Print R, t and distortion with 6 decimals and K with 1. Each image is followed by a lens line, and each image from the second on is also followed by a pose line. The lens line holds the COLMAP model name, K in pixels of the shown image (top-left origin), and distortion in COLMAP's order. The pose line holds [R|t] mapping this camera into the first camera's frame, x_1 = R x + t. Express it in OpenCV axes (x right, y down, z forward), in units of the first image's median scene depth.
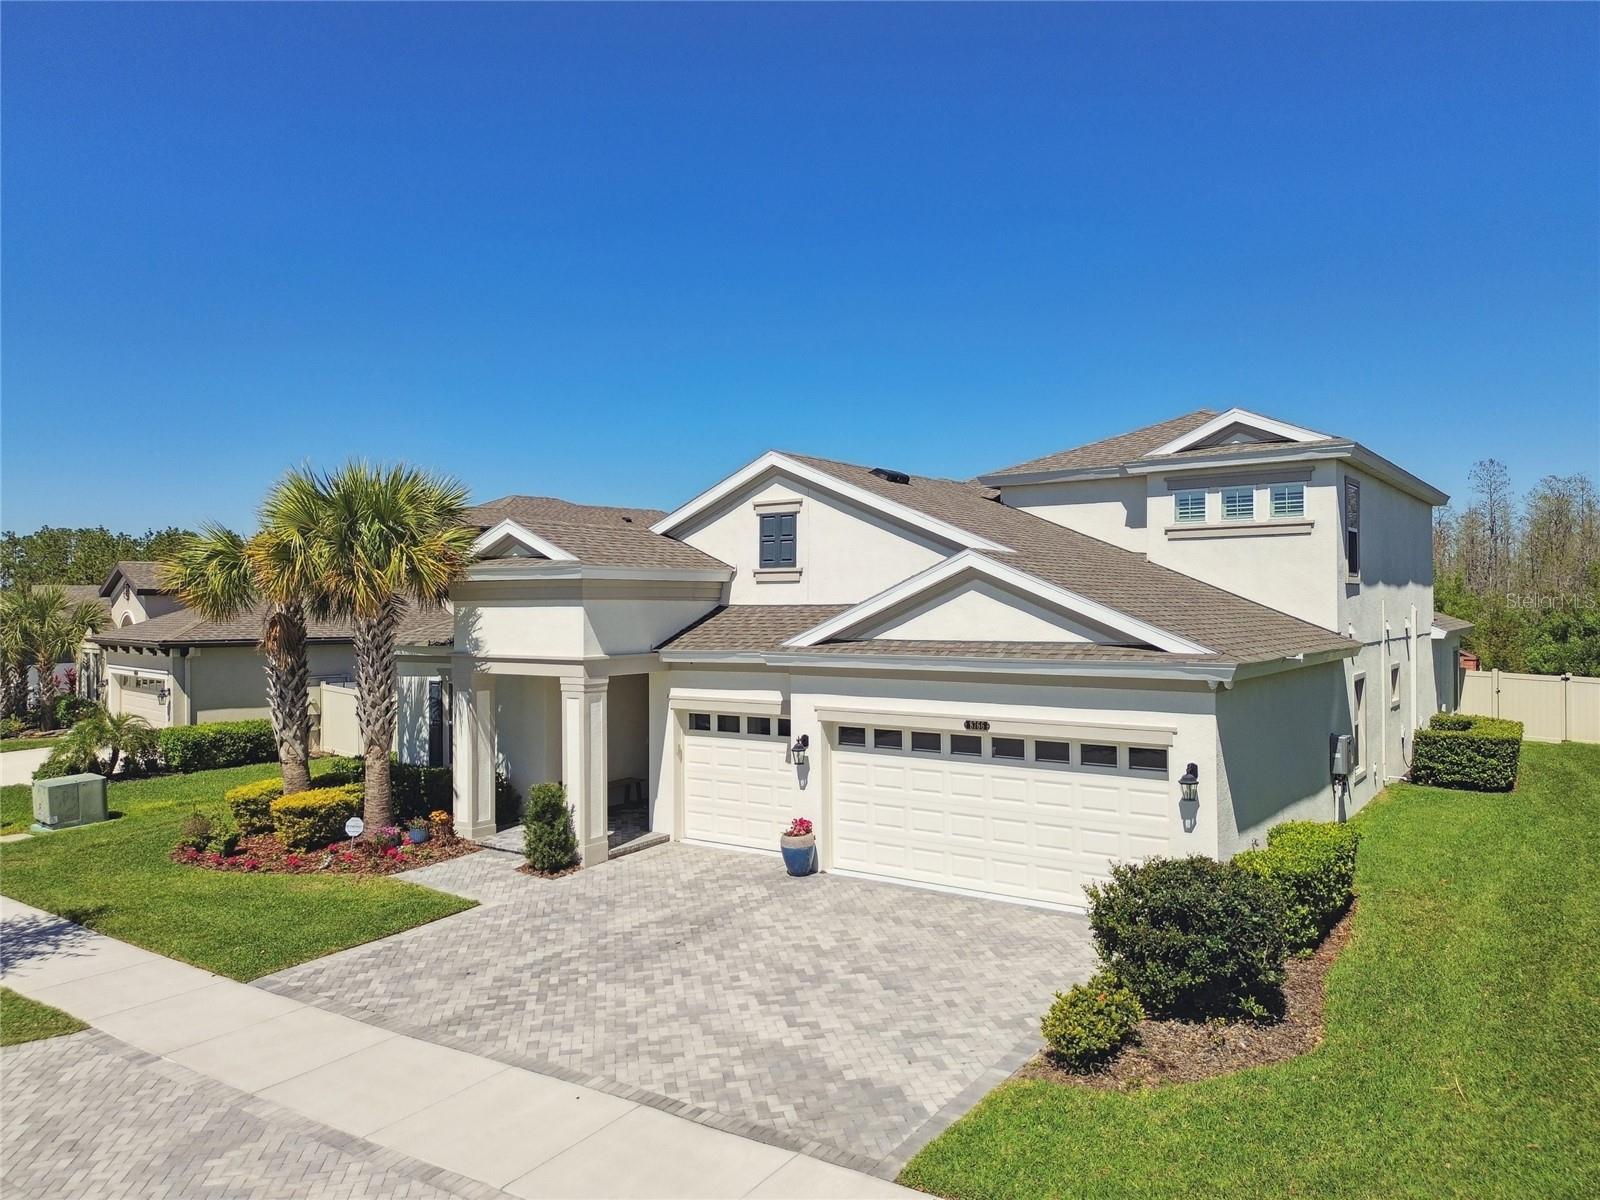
lens RADIAL K [[1127.7, 0, 802.1], [0, 1127.7, 603.3], [0, 0, 1]] dist [0.042869, -0.000862]
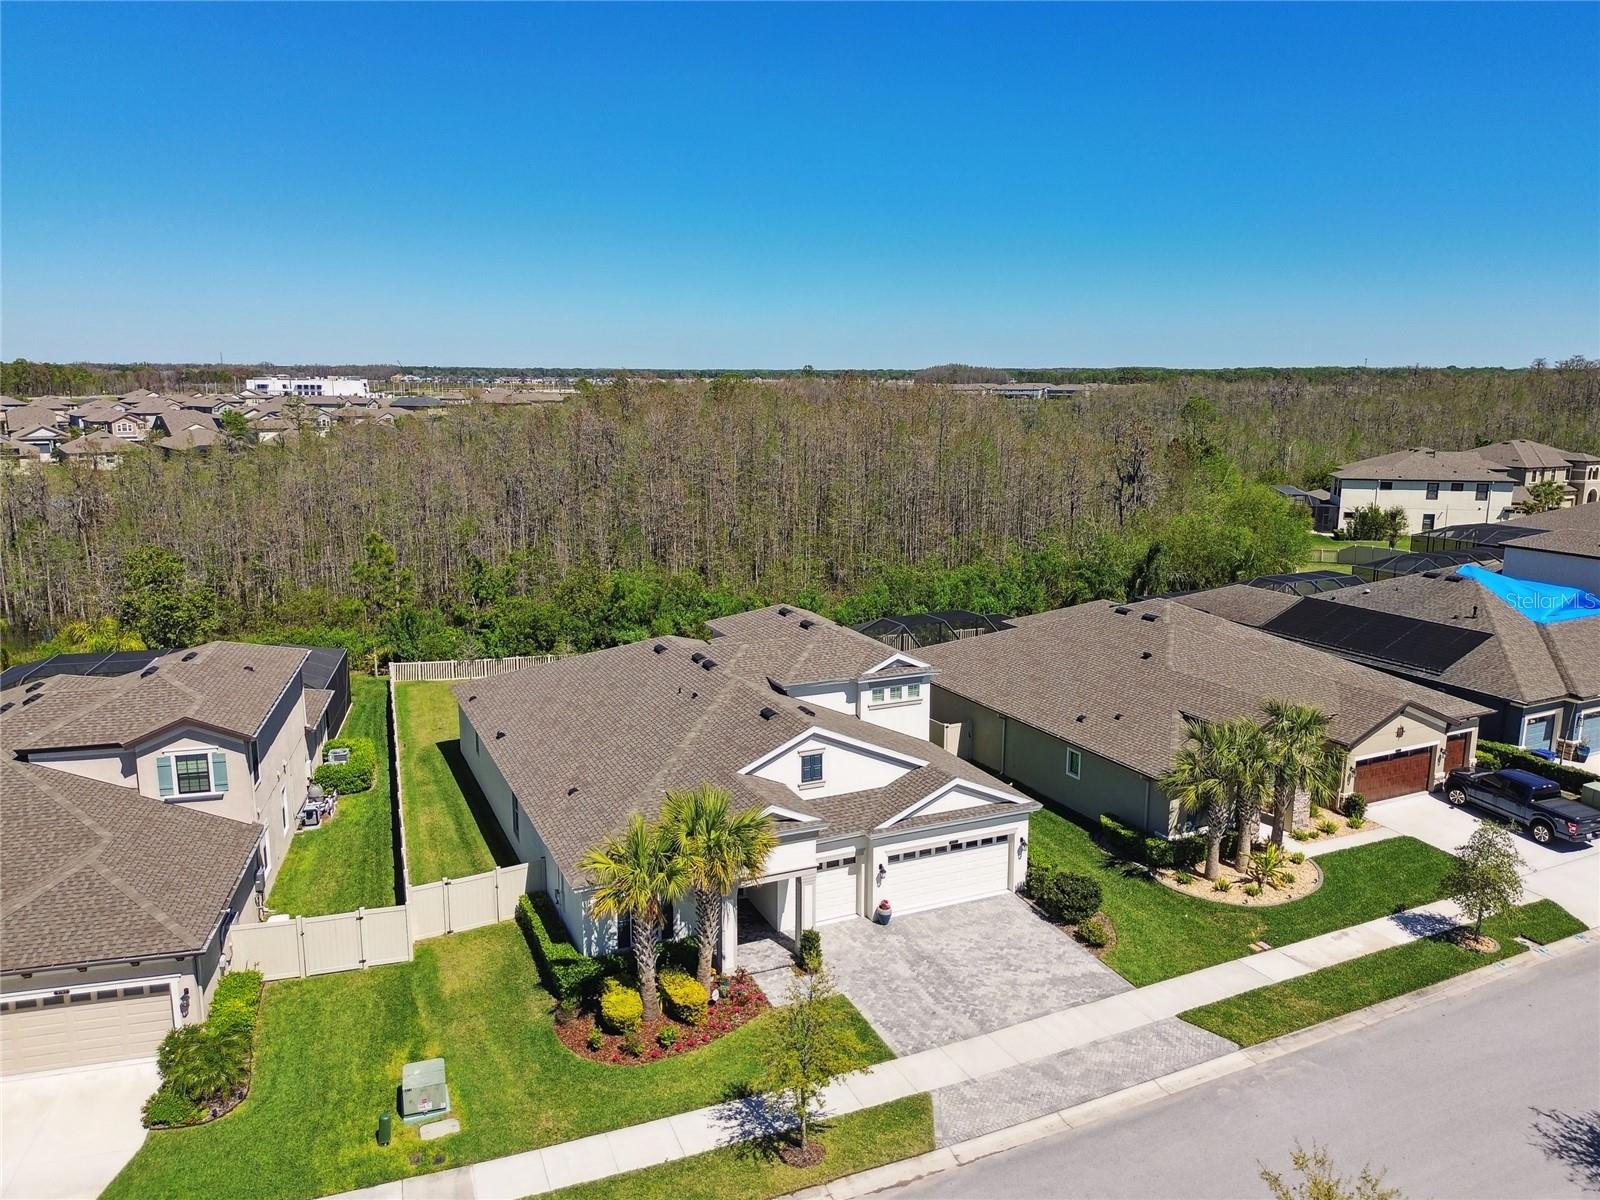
lens RADIAL K [[1127.7, 0, 805.4], [0, 1127.7, 598.3], [0, 0, 1]] dist [0.042869, -0.000862]
pose [[0.505871, -0.144200, 0.850471, -1.652194], [-0.011166, 0.984751, 0.173609, -0.685845], [-0.862537, -0.097320, 0.496547, 0.056142]]
